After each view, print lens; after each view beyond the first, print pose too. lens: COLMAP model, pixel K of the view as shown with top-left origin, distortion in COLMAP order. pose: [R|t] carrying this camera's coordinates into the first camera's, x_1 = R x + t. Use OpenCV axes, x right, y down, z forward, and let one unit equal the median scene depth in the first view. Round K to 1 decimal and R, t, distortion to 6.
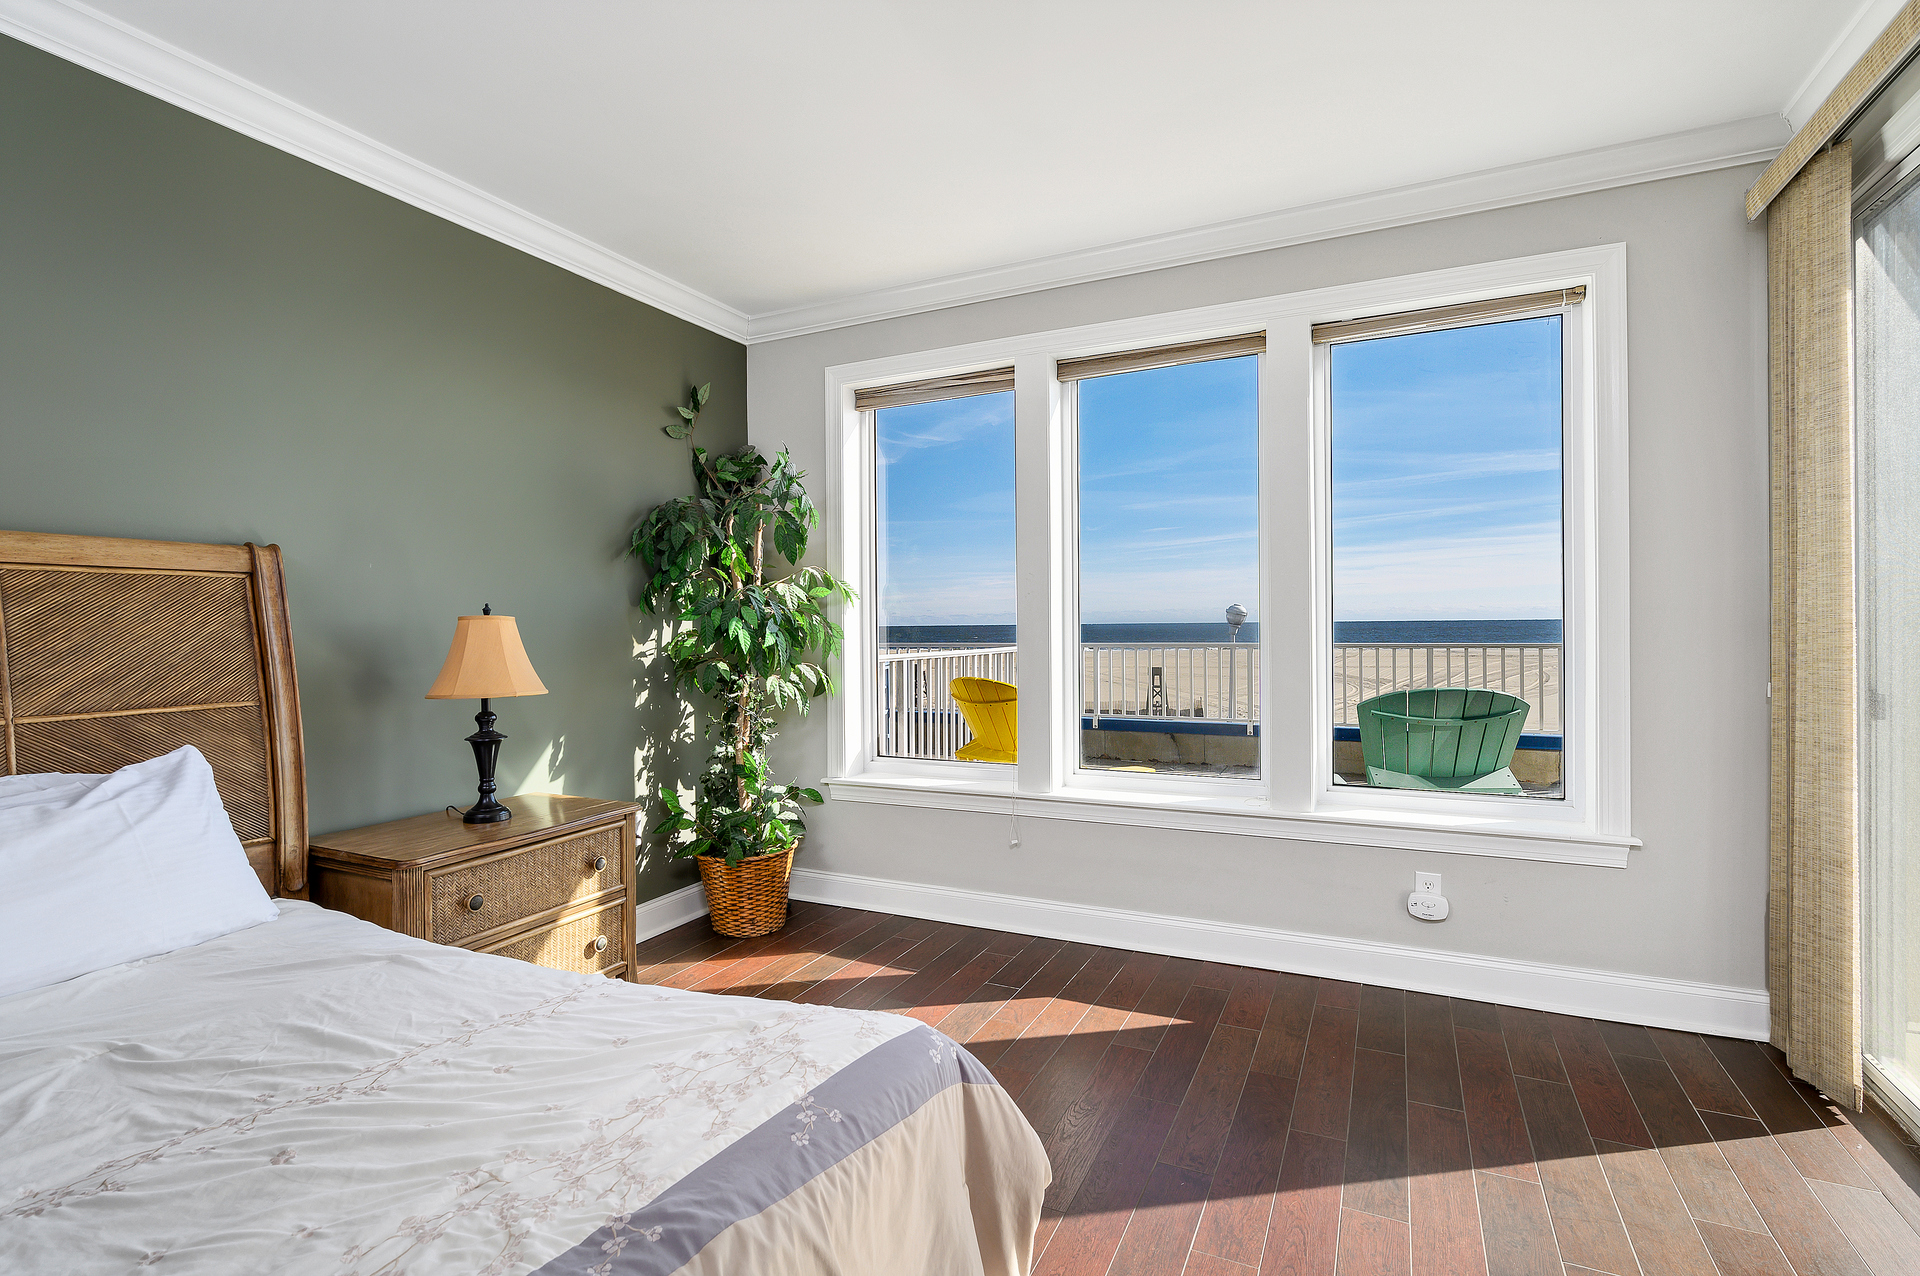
lens RADIAL K [[895.6, 0, 969.8], [0, 895.6, 631.2], [0, 0, 1]] dist [-0.003596, -0.000150]
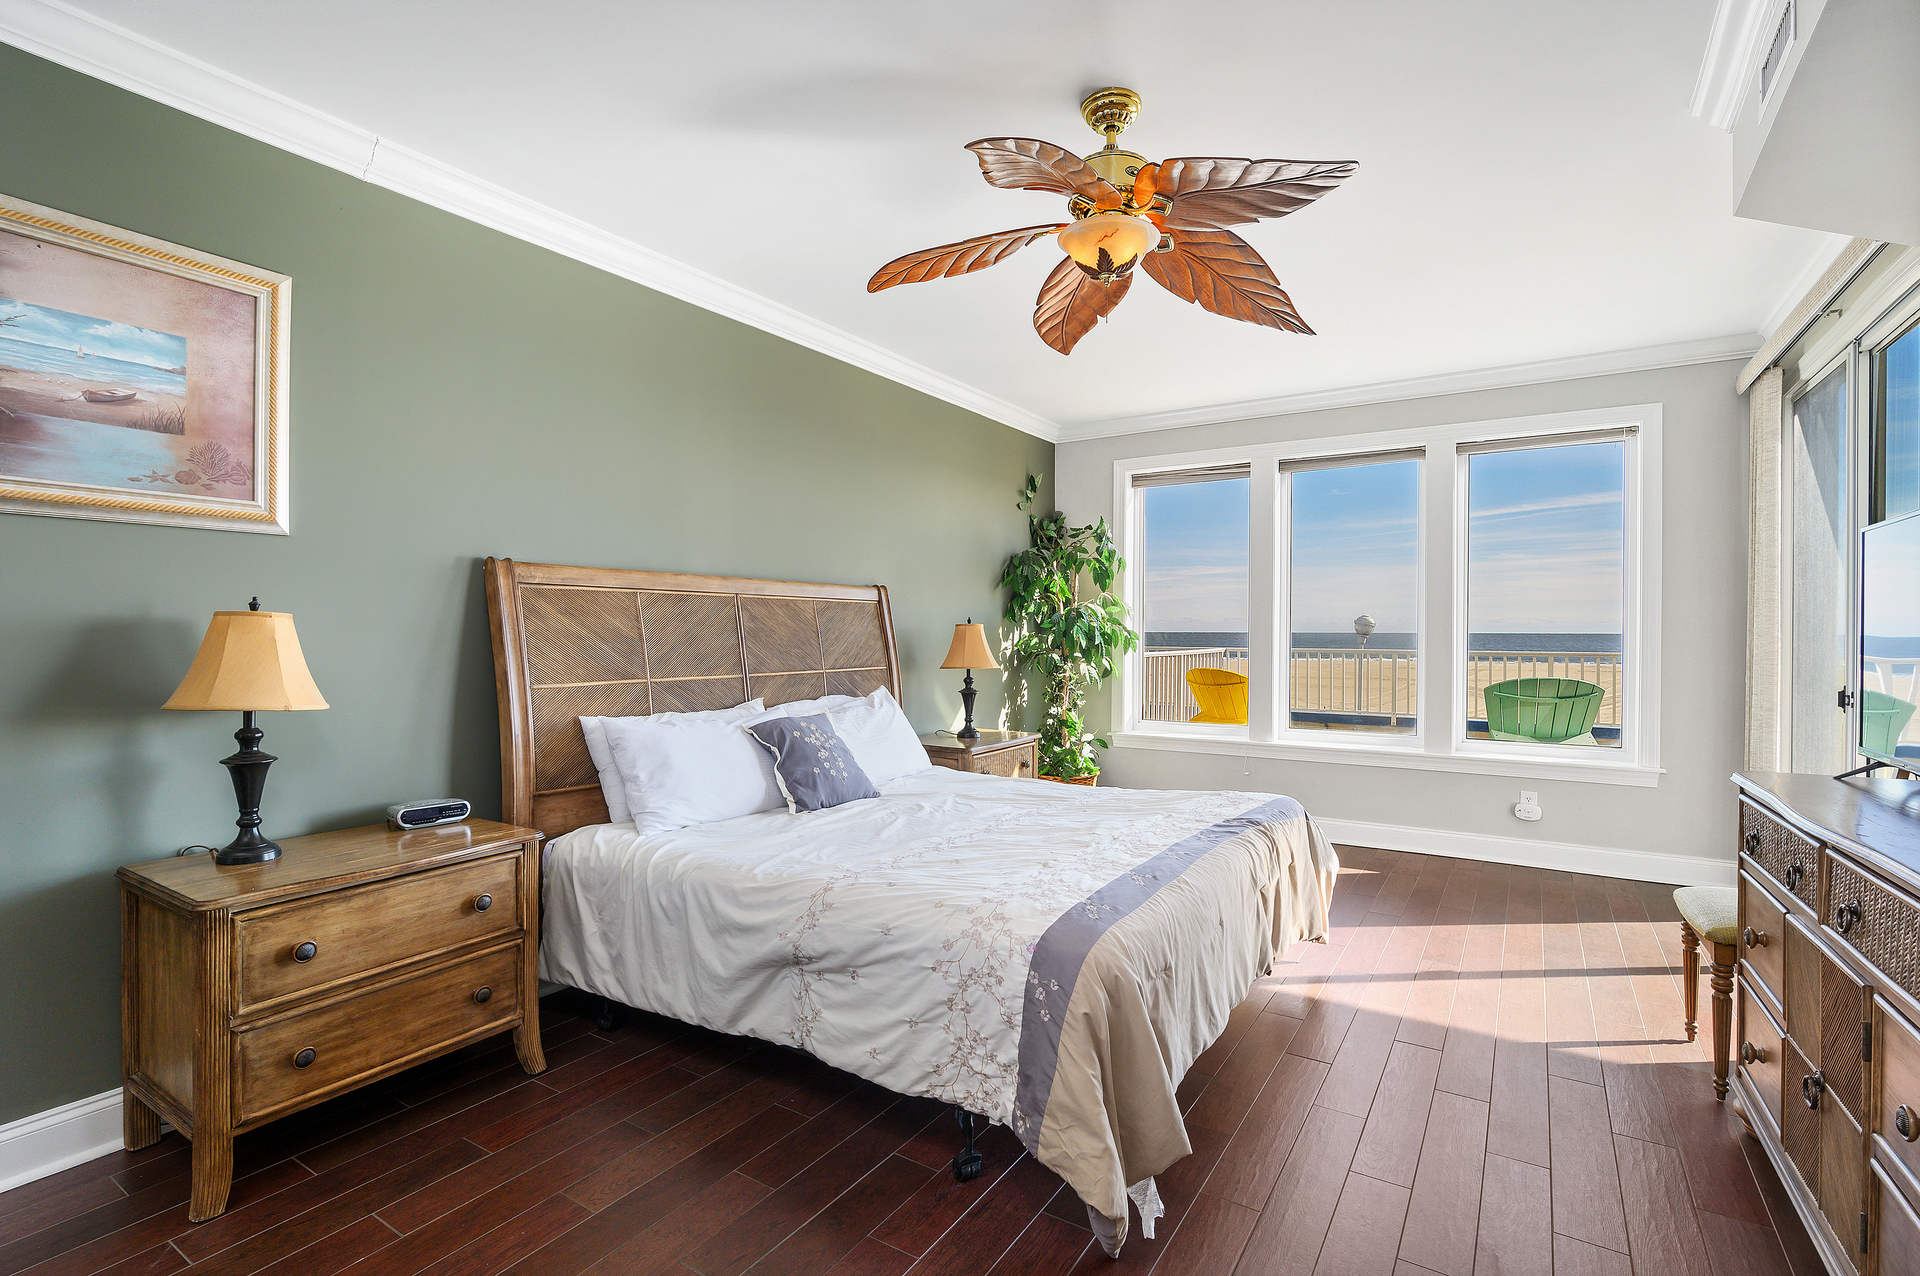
lens RADIAL K [[892.7, 0, 960.0], [0, 892.7, 638.0], [0, 0, 1]] dist [-0.014044, -0.000441]
pose [[0.991444, 0.014044, -0.129777, -0.249157], [-0.013928, 0.999901, 0.001798, 0.006291], [0.129789, 0.000025, 0.991542, -0.595468]]
